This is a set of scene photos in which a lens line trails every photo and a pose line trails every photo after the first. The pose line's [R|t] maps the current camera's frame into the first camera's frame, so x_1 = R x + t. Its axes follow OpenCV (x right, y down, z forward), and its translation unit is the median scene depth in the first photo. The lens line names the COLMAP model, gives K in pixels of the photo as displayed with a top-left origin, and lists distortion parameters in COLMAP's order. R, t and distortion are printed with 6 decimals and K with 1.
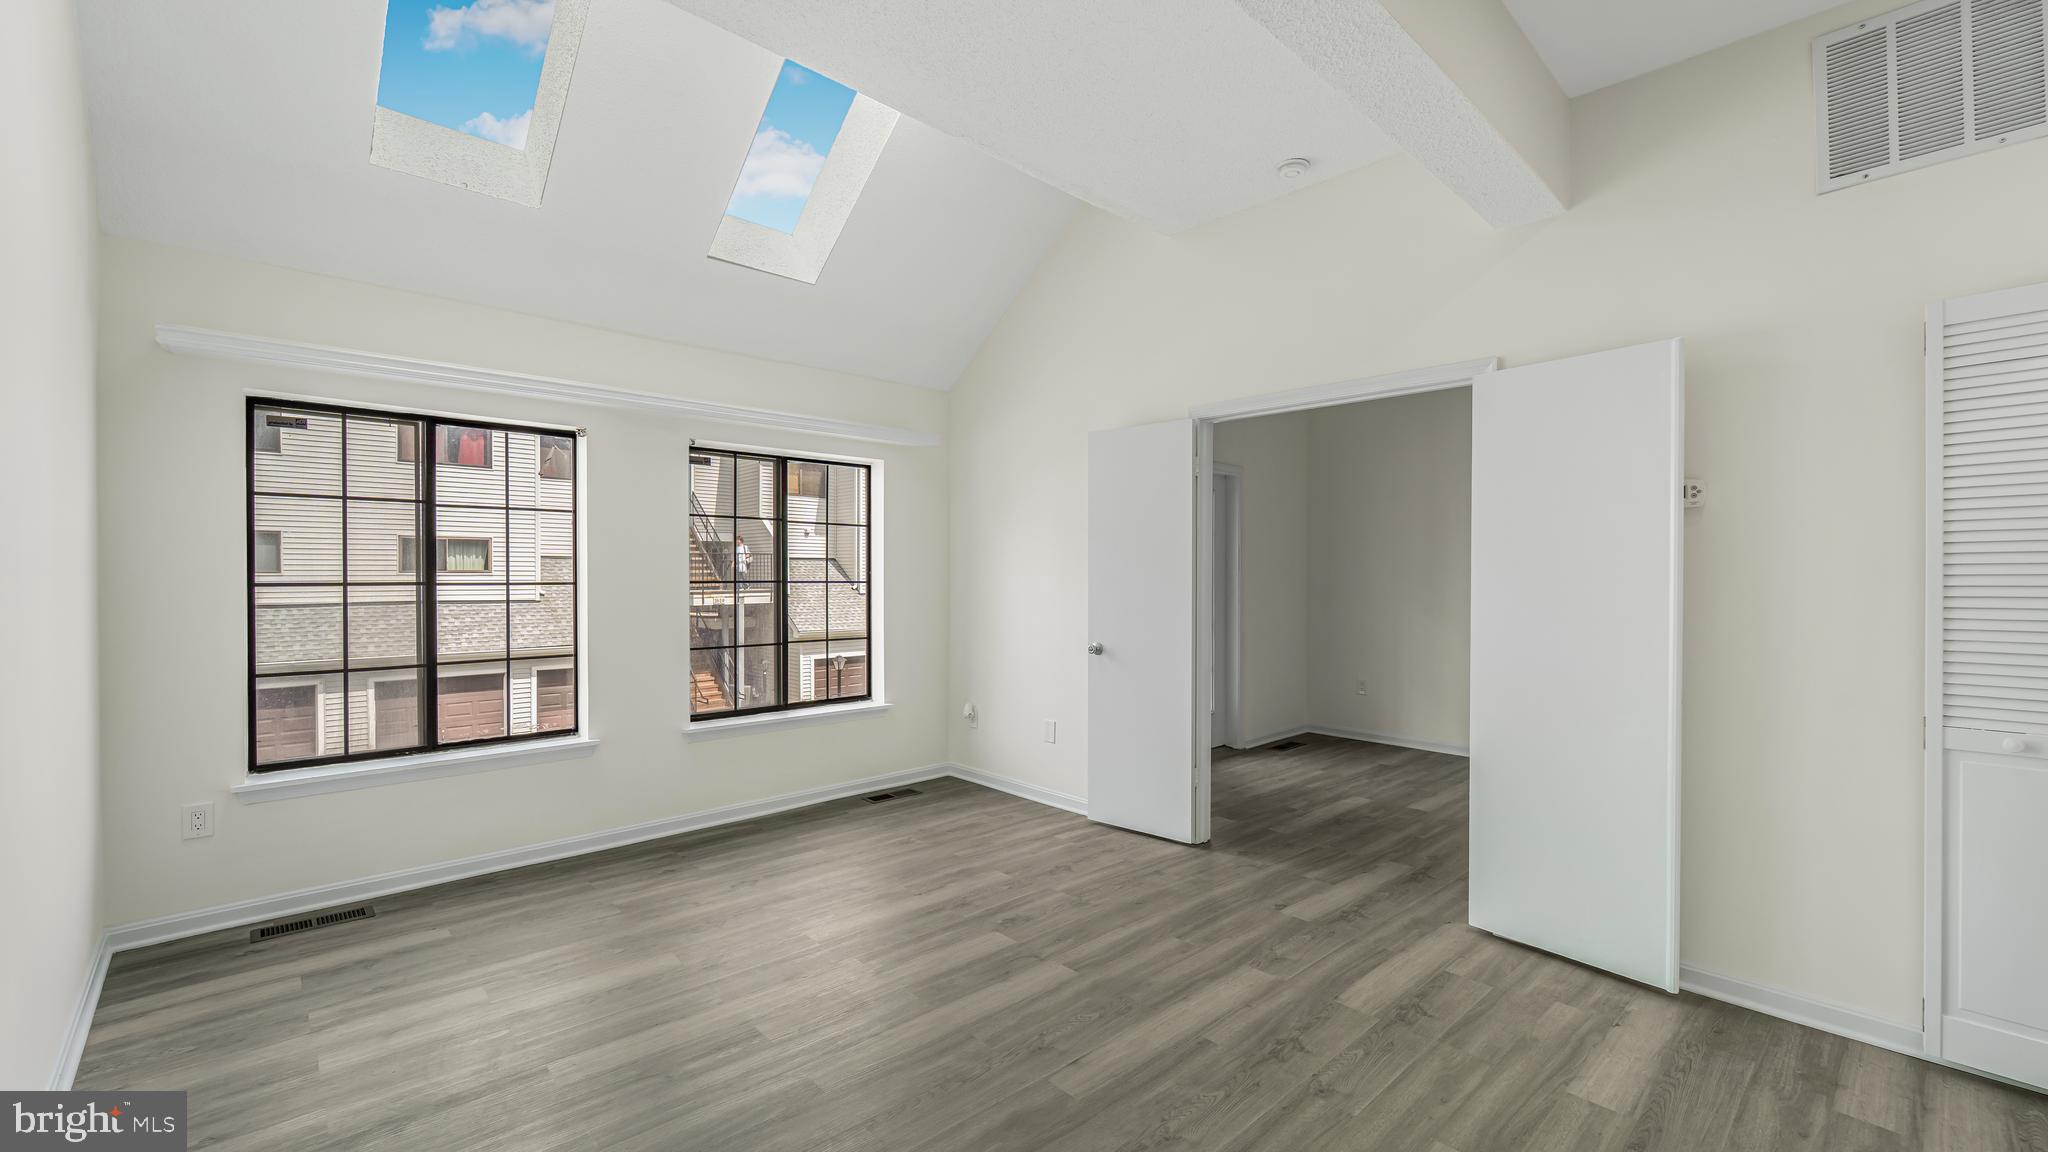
lens RADIAL K [[825.5, 0, 1019.5], [0, 825.5, 573.5], [0, 0, 1]] dist [0.002465, -0.002150]
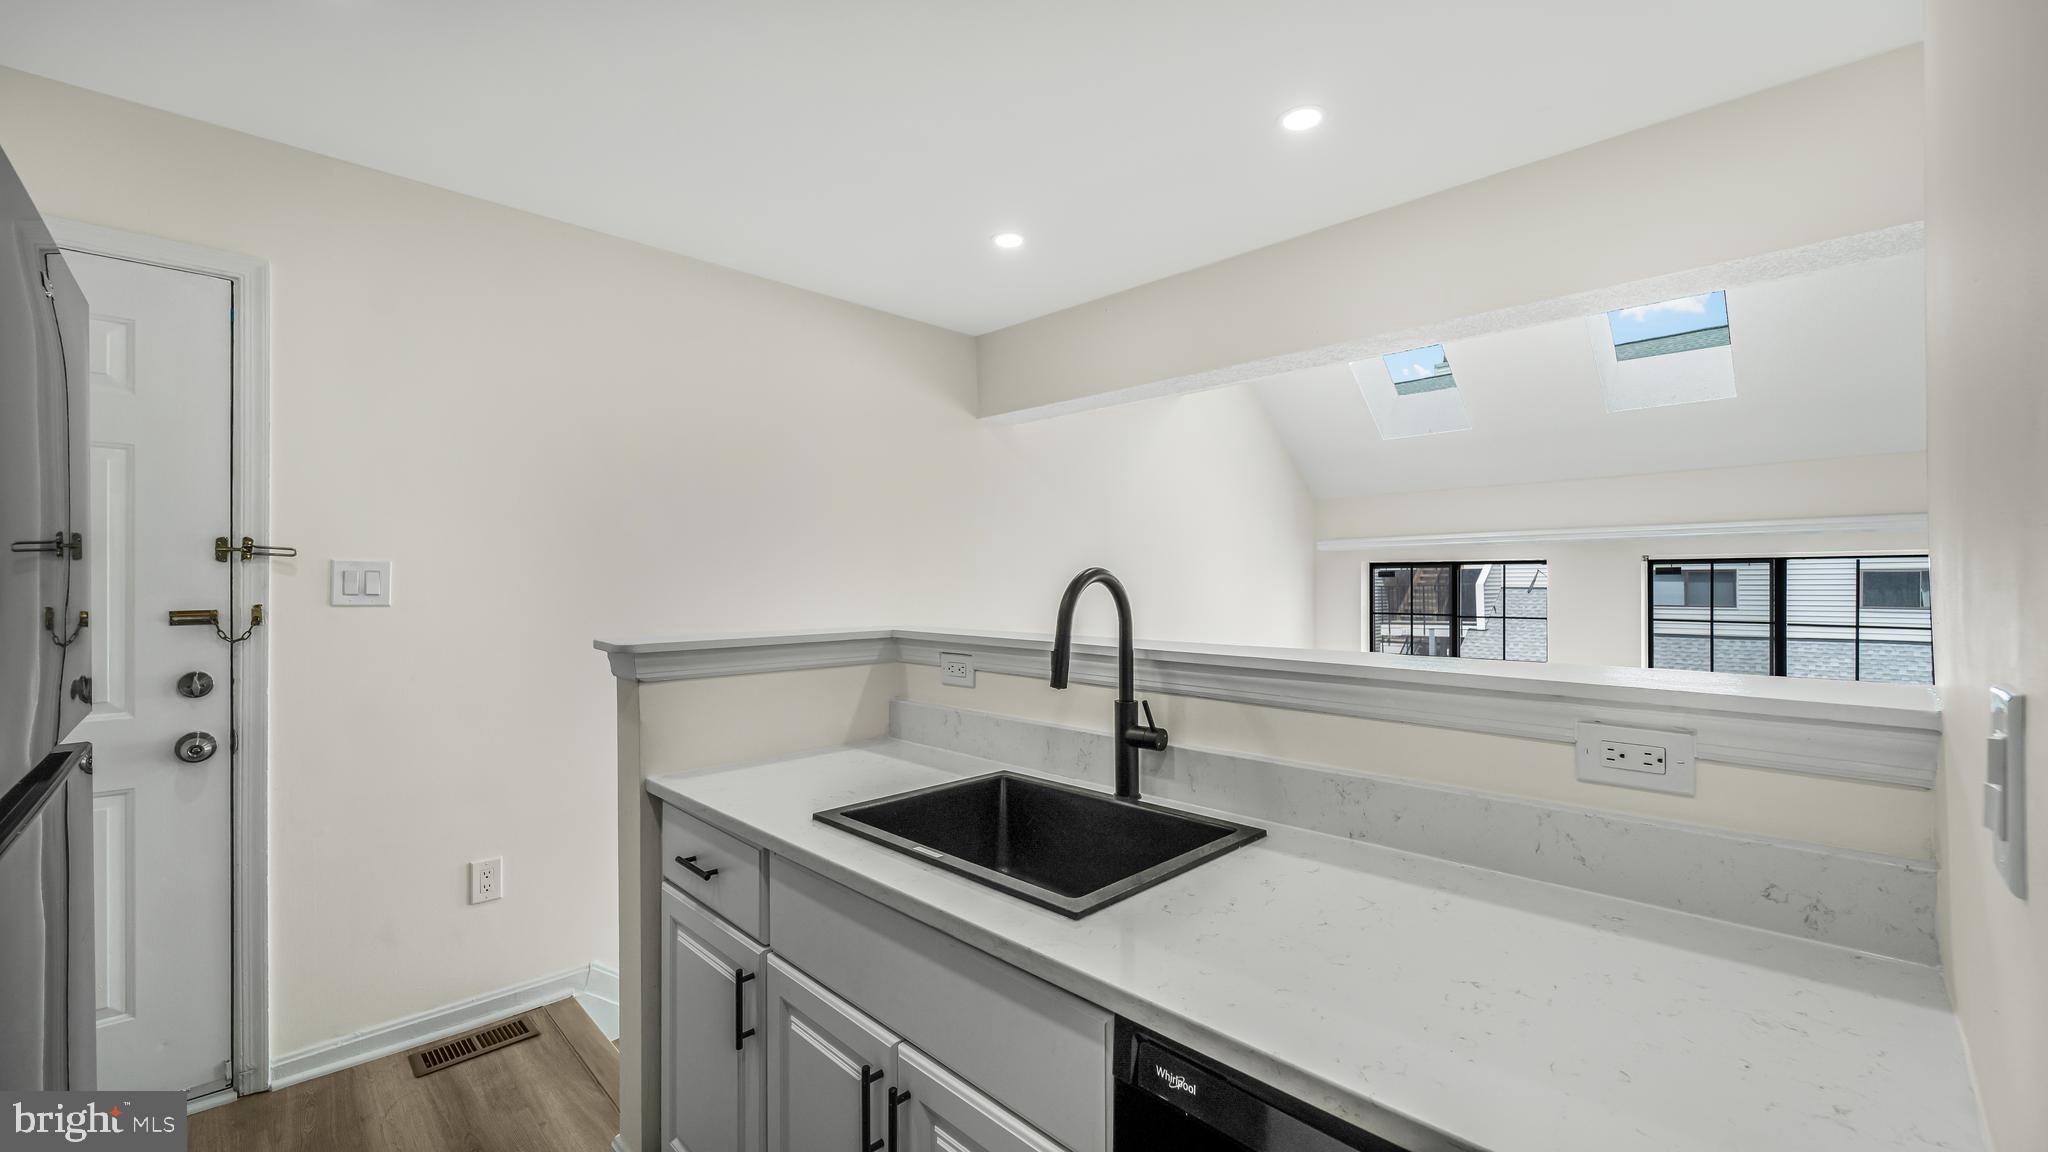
lens RADIAL K [[825.5, 0, 1029.3], [0, 825.5, 579.9], [0, 0, 1]] dist [0.002465, -0.002150]
pose [[0.032213, -0.007609, -0.999452, 0.852515], [0.000117, 0.999971, -0.007609, -0.144443], [0.999481, 0.000128, 0.032213, 0.135402]]
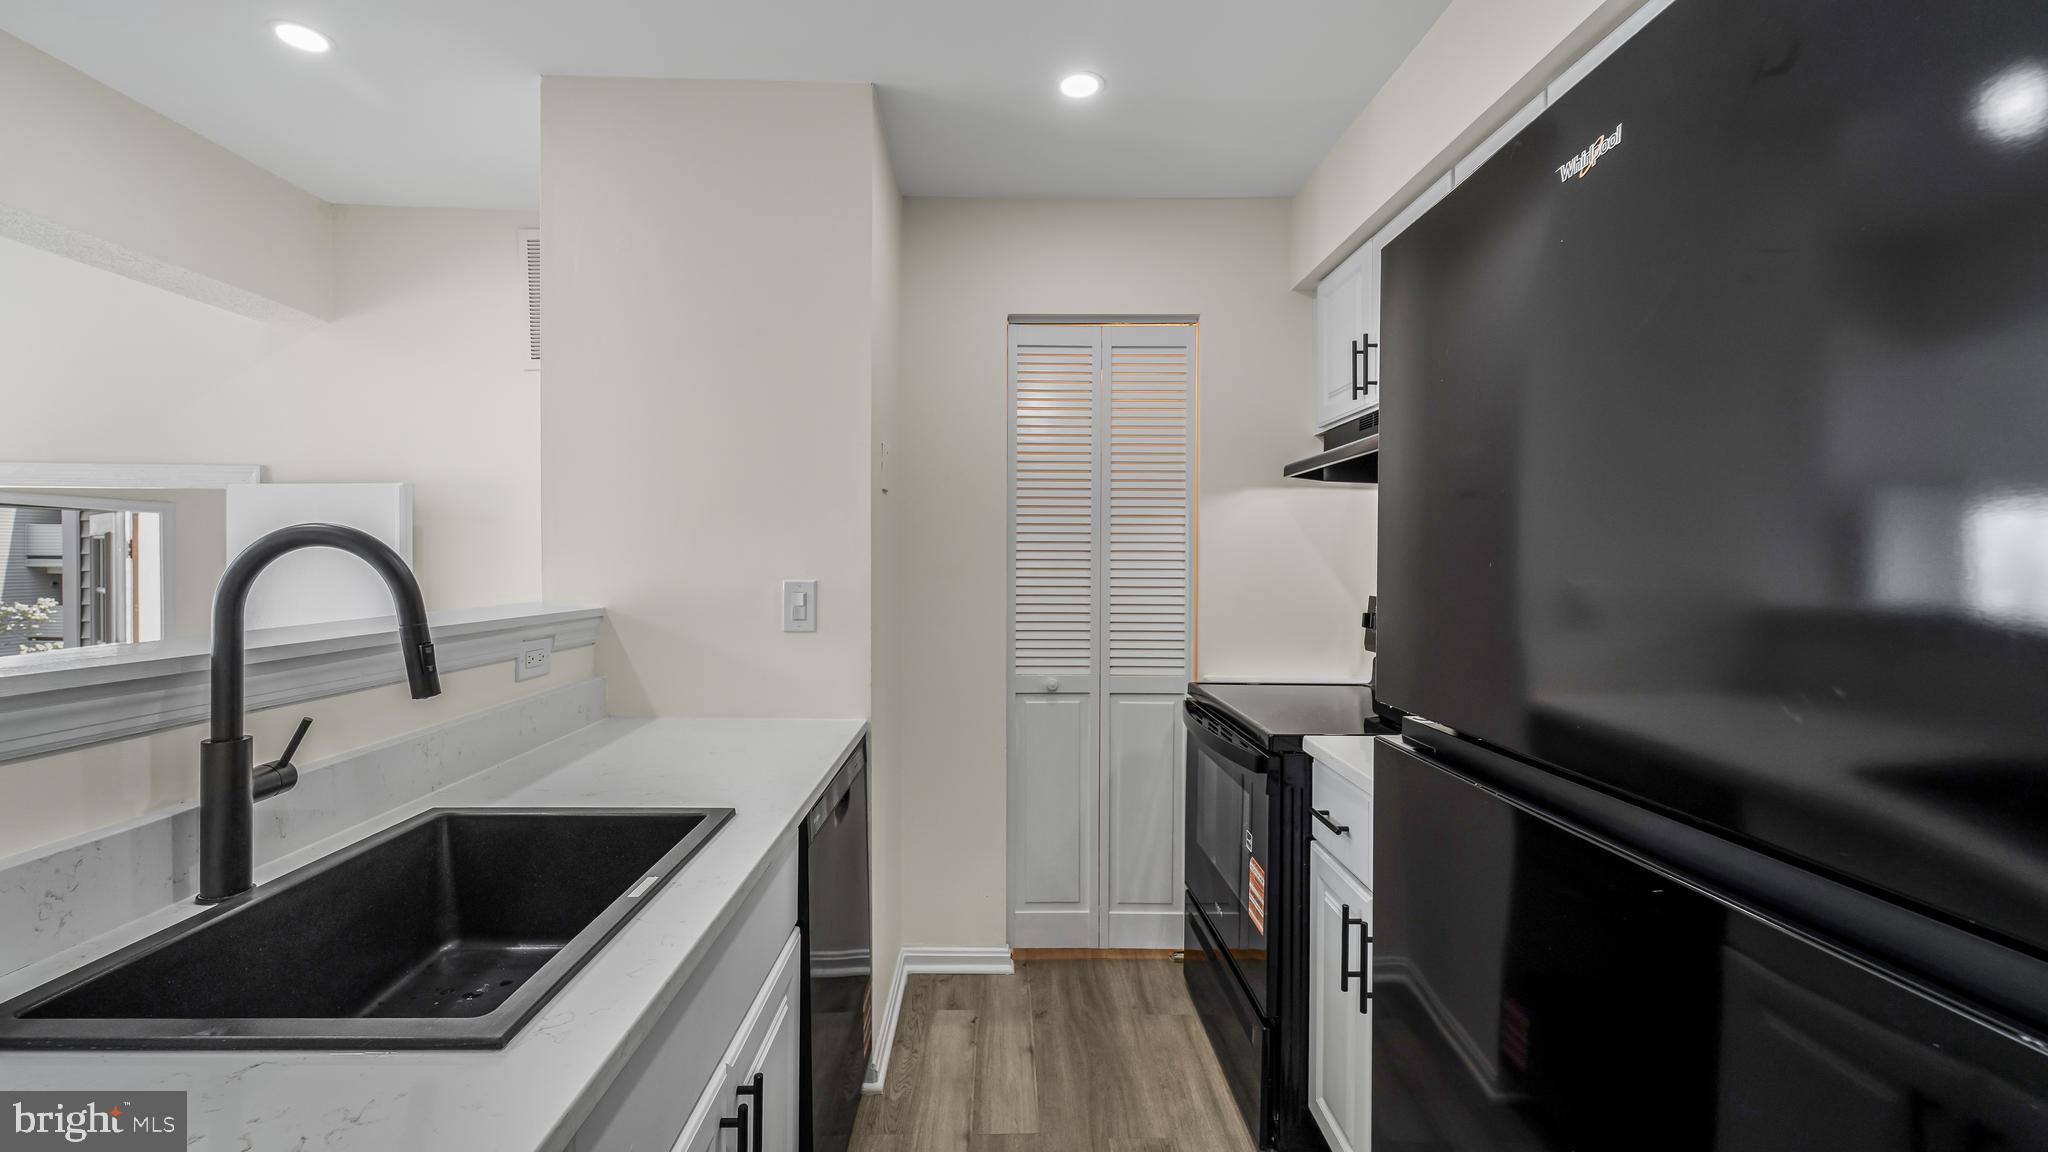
lens RADIAL K [[825.5, 0, 989.6], [0, 825.5, 560.9], [0, 0, 1]] dist [0.002465, -0.002150]
pose [[0.681972, -0.003037, 0.731372, 0.387837], [-0.001640, 0.999983, 0.005682, -0.142832], [-0.731376, -0.005074, 0.681955, -0.161213]]
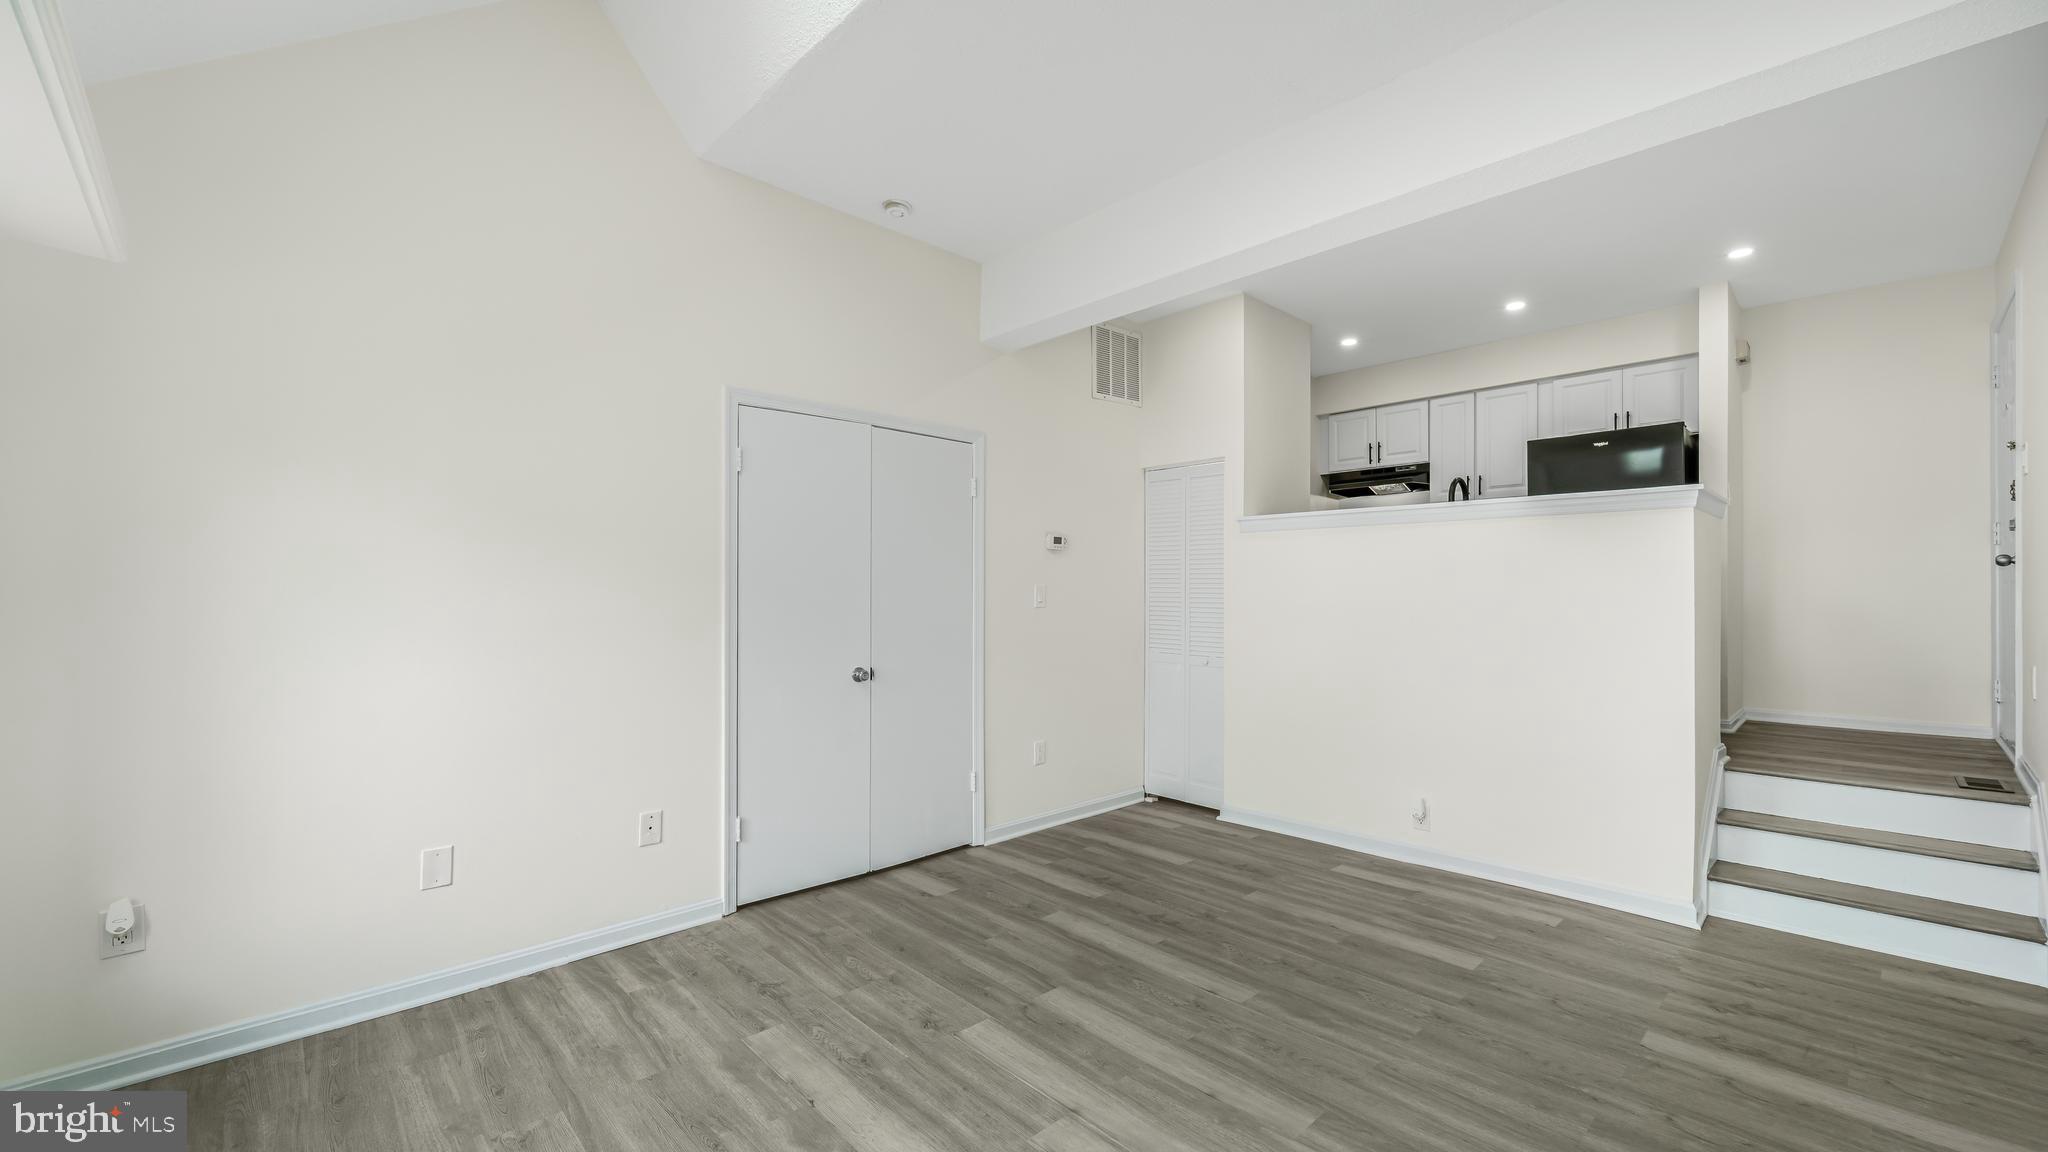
lens RADIAL K [[825.5, 0, 1020.6], [0, 825.5, 562.7], [0, 0, 1]] dist [0.002465, -0.002150]
pose [[-0.005049, 0.032681, 0.999453, -0.715772], [0.003829, 0.999459, -0.032662, 0.000418], [-0.999980, 0.003662, -0.005172, 0.792010]]
